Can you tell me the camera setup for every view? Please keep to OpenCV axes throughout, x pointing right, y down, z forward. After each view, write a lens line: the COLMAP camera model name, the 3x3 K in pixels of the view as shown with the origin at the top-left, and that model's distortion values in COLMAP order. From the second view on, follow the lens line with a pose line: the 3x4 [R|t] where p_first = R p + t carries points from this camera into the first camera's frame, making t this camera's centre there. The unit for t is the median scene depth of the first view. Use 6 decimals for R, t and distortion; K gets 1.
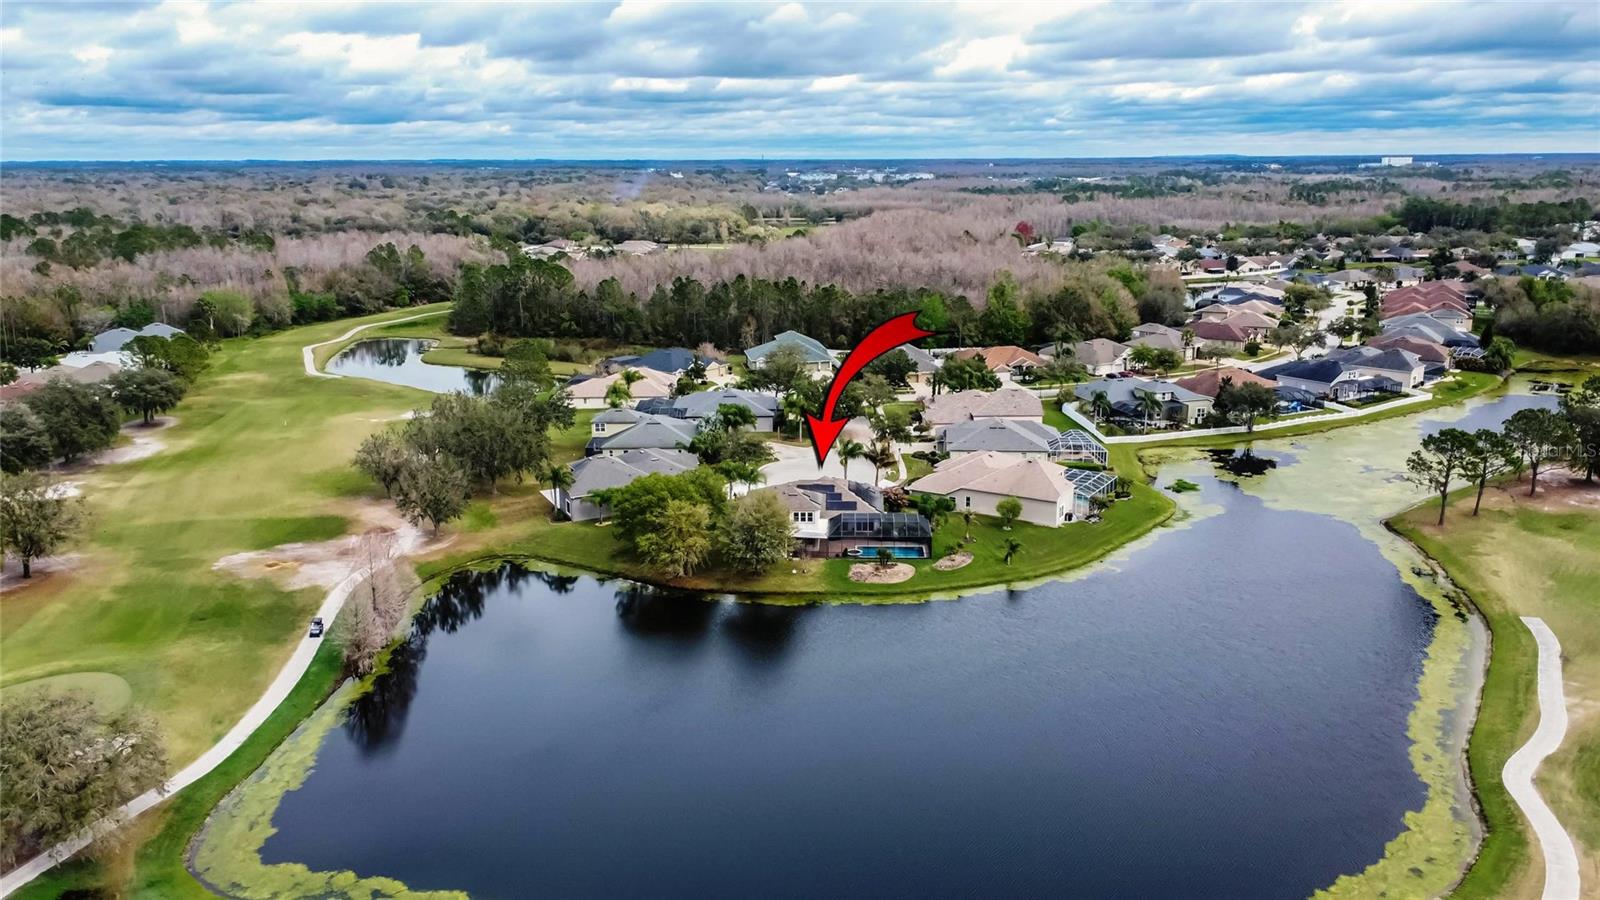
lens RADIAL K [[1202.7, 0, 804.7], [0, 1202.7, 453.5], [0, 0, 1]] dist [0.017031, 0.000105]
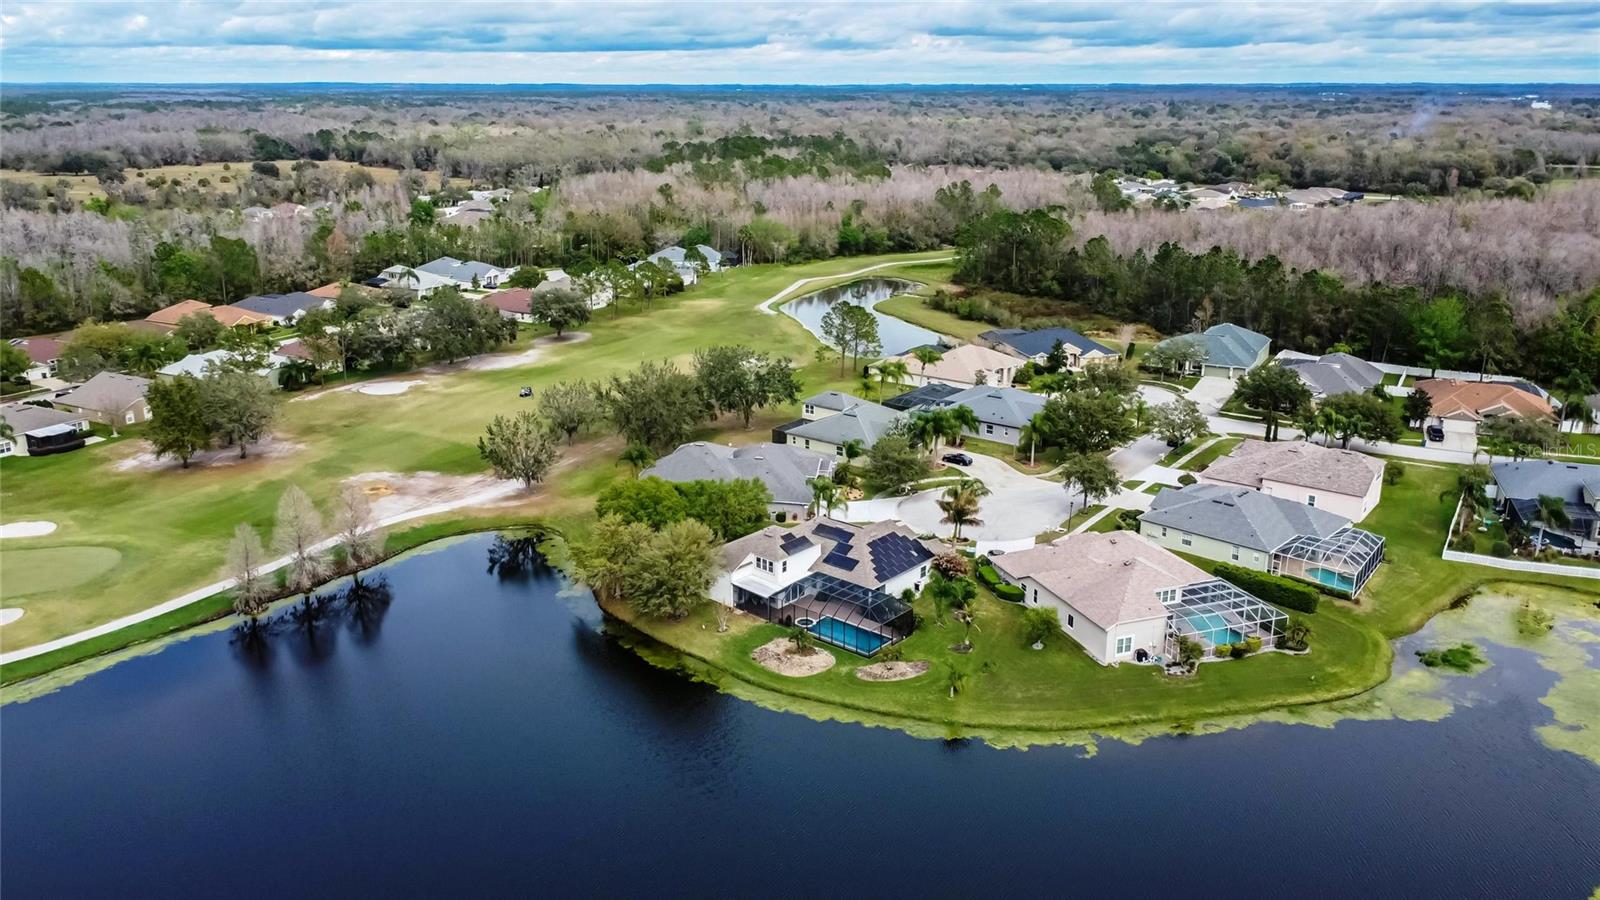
lens RADIAL K [[1202.7, 0, 804.7], [0, 1202.7, 453.5], [0, 0, 1]] dist [0.017031, 0.000105]
pose [[0.781803, 0.188807, -0.594252, 0.325357], [-0.153175, 0.982003, 0.110486, -0.076994], [0.604418, 0.004646, 0.796654, 0.234608]]
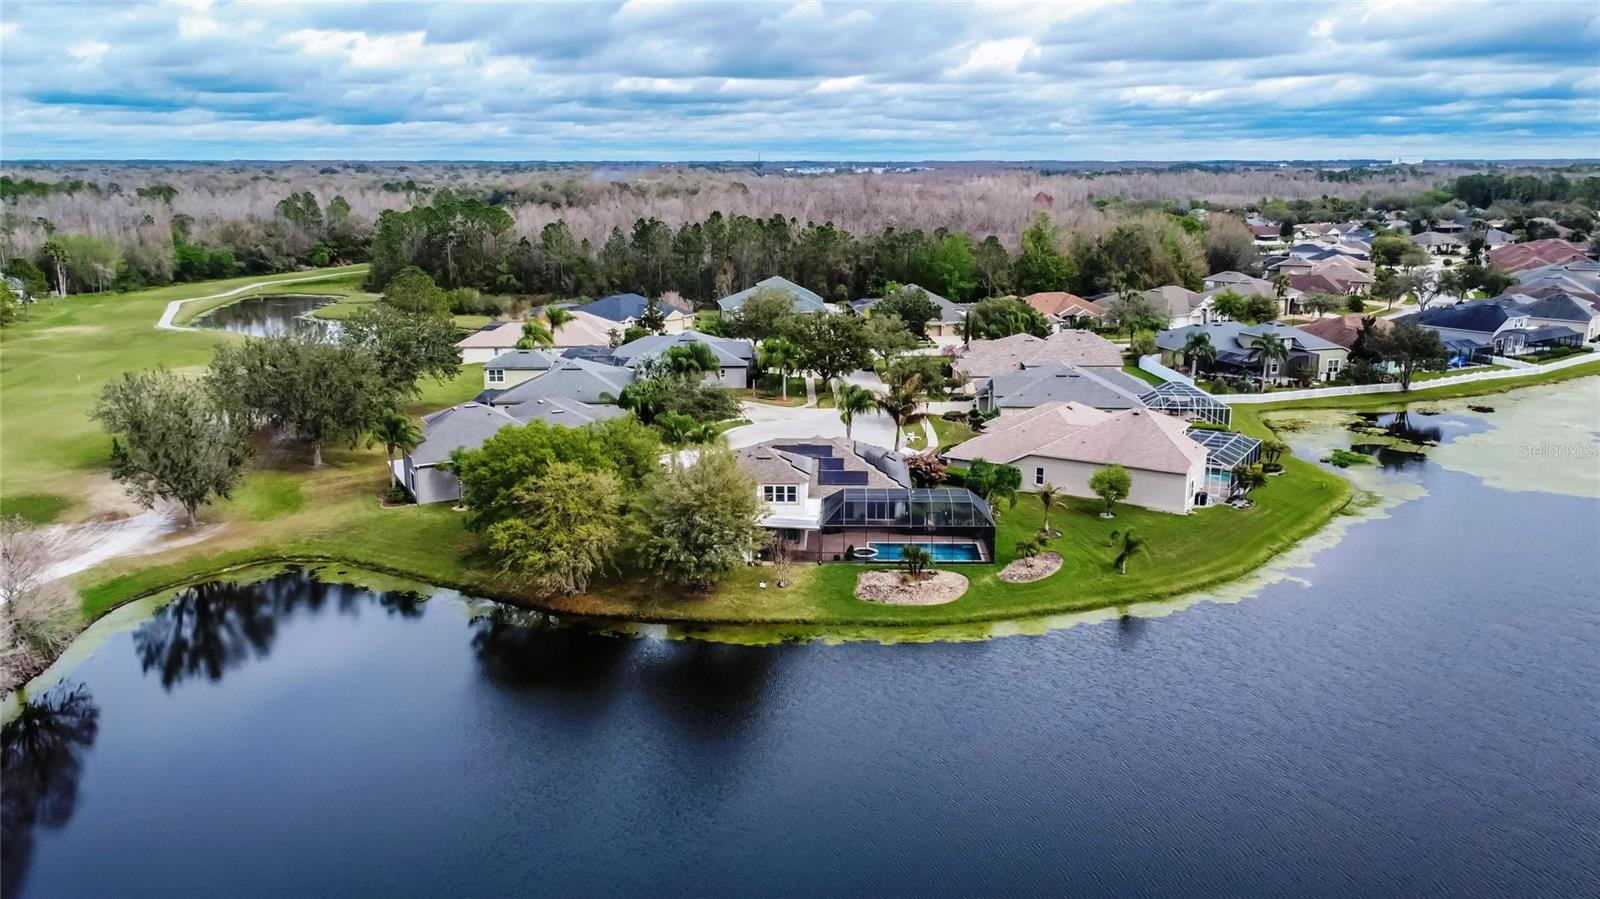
lens RADIAL K [[1215.5, 0, 813.6], [0, 1215.5, 450.0], [0, 0, 1]] dist [0.013362, -0.001199]
pose [[0.999955, 0.003090, 0.008954, 0.007221], [-0.003009, 0.999955, -0.009049, 0.023525], [-0.008982, 0.009022, 0.999919, 0.253395]]
